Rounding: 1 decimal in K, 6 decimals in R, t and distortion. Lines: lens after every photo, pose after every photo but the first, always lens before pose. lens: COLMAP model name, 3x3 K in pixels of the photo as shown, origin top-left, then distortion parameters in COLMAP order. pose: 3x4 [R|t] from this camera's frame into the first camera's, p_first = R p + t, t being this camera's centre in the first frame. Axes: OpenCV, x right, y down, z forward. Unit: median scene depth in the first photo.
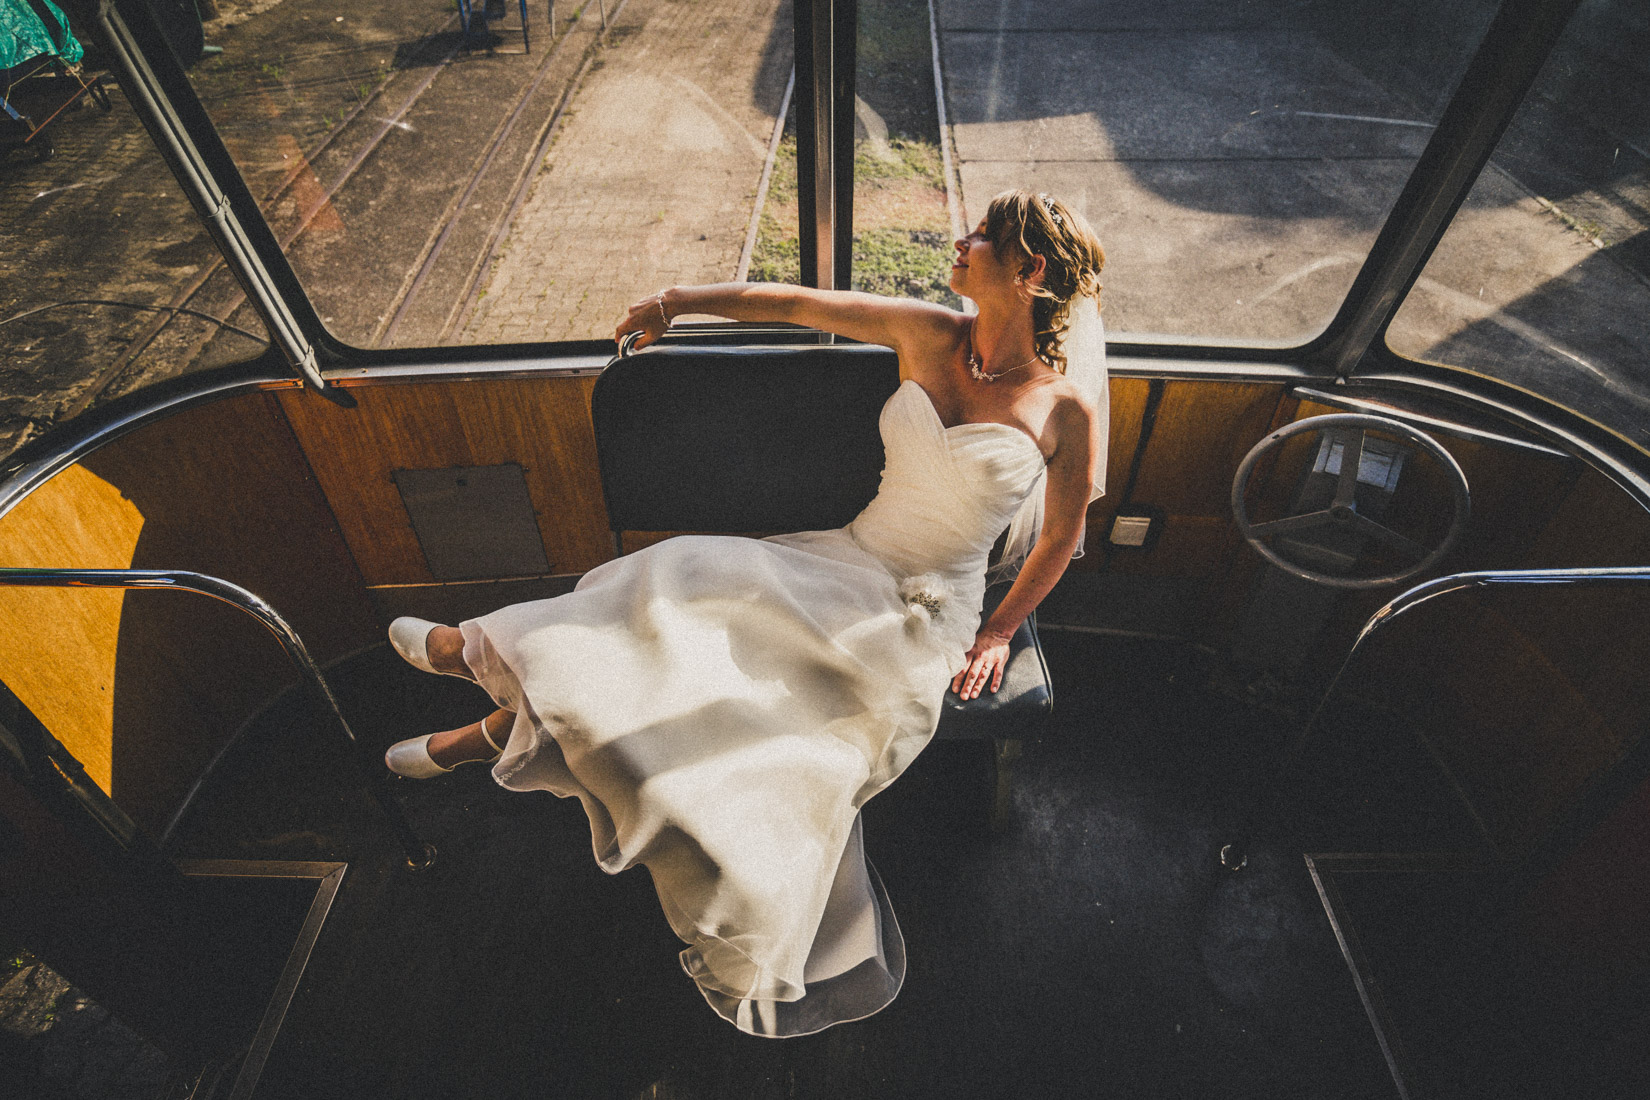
lens RADIAL K [[935.4, 0, 825.0], [0, 935.4, 550.0], [0, 0, 1]] dist [-0.001455, 0.000471]
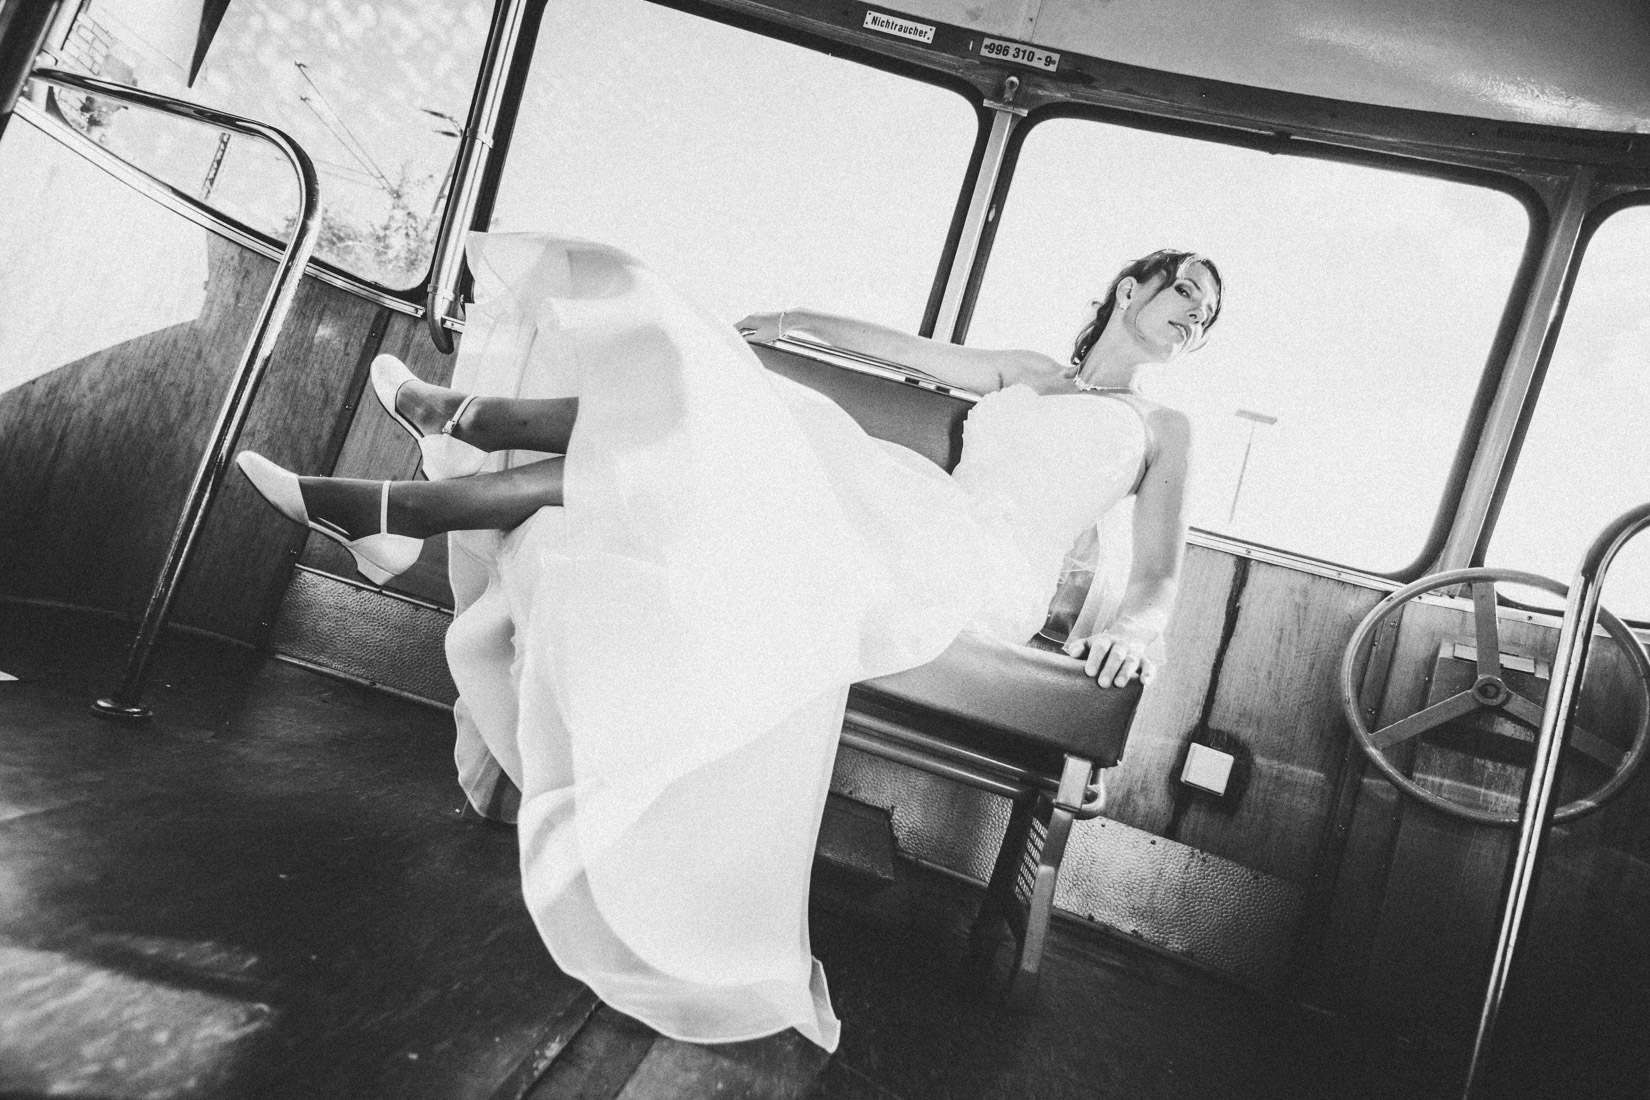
lens RADIAL K [[935.4, 0, 825.0], [0, 935.4, 550.0], [0, 0, 1]] dist [-0.001455, 0.000471]
pose [[0.956618, 0.271743, -0.105064, 0.050615], [-0.256391, 0.613931, -0.746560, 0.666205], [-0.138370, 0.741110, 0.656970, 0.468635]]
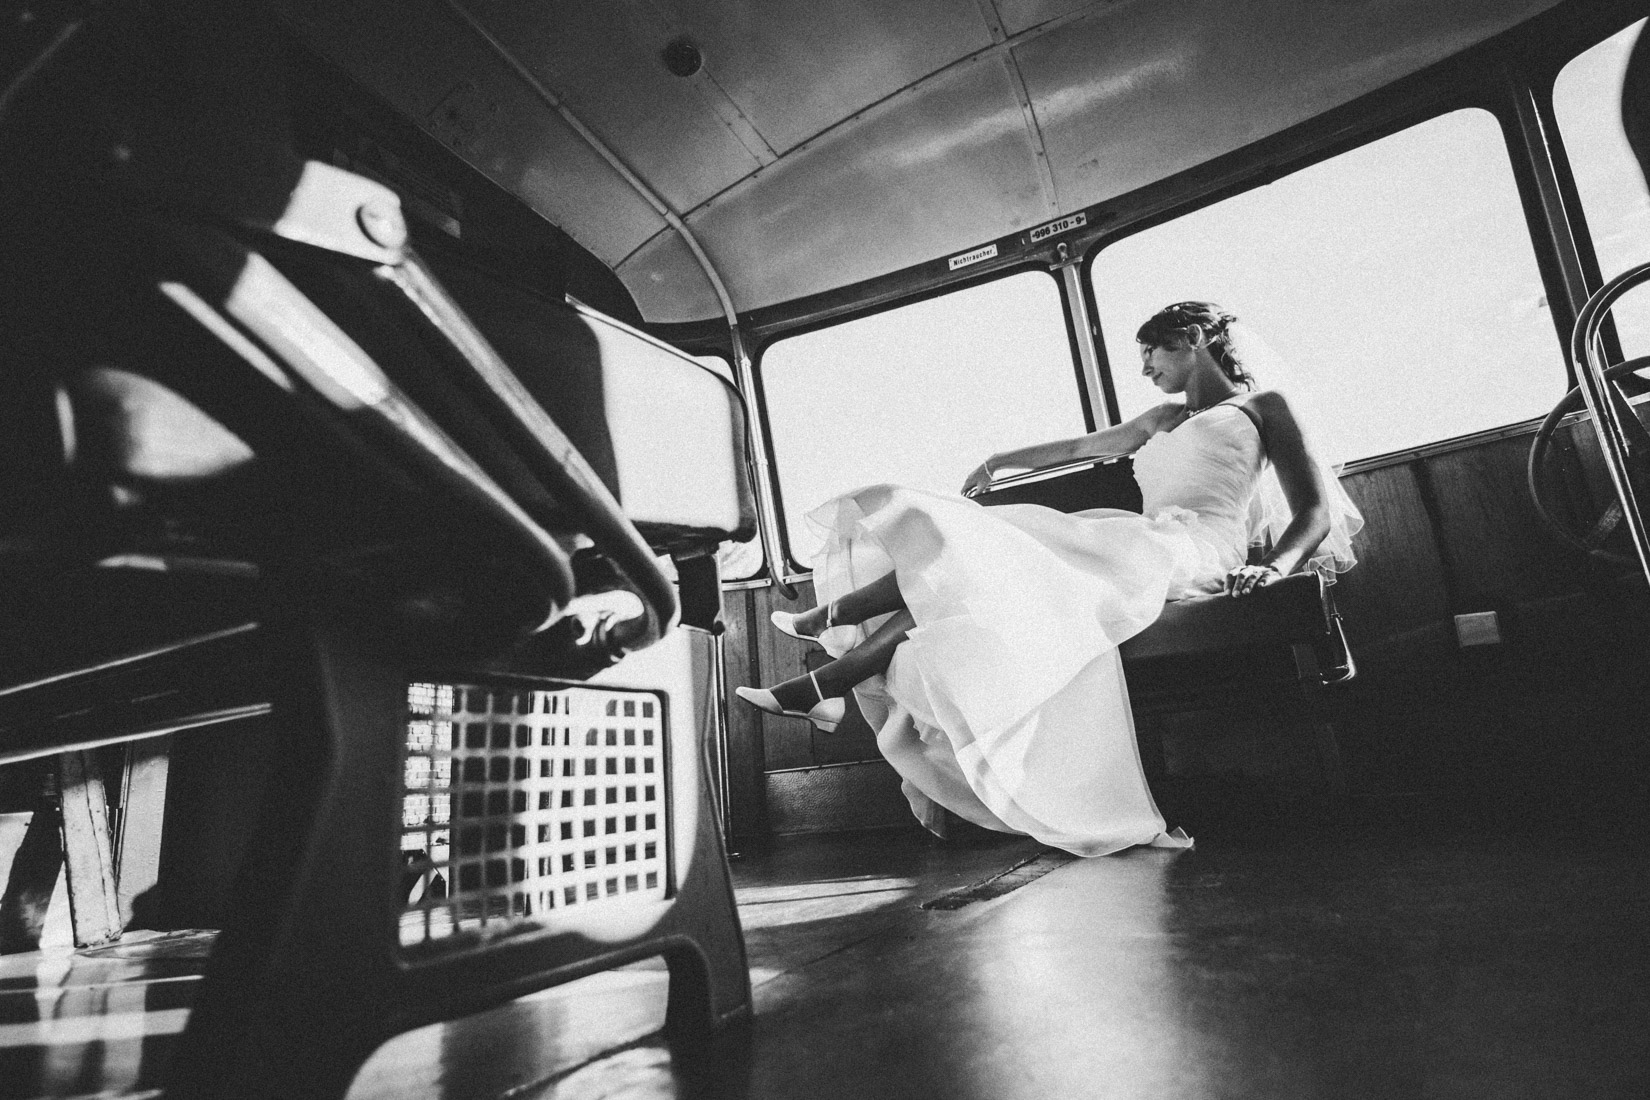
lens RADIAL K [[935.4, 0, 825.0], [0, 935.4, 550.0], [0, 0, 1]] dist [-0.001455, 0.000471]
pose [[0.887268, -0.203203, -0.414082, 0.179857], [-0.230588, 0.582094, -0.779741, 1.014029], [0.399481, 0.787321, 0.469617, 0.276949]]
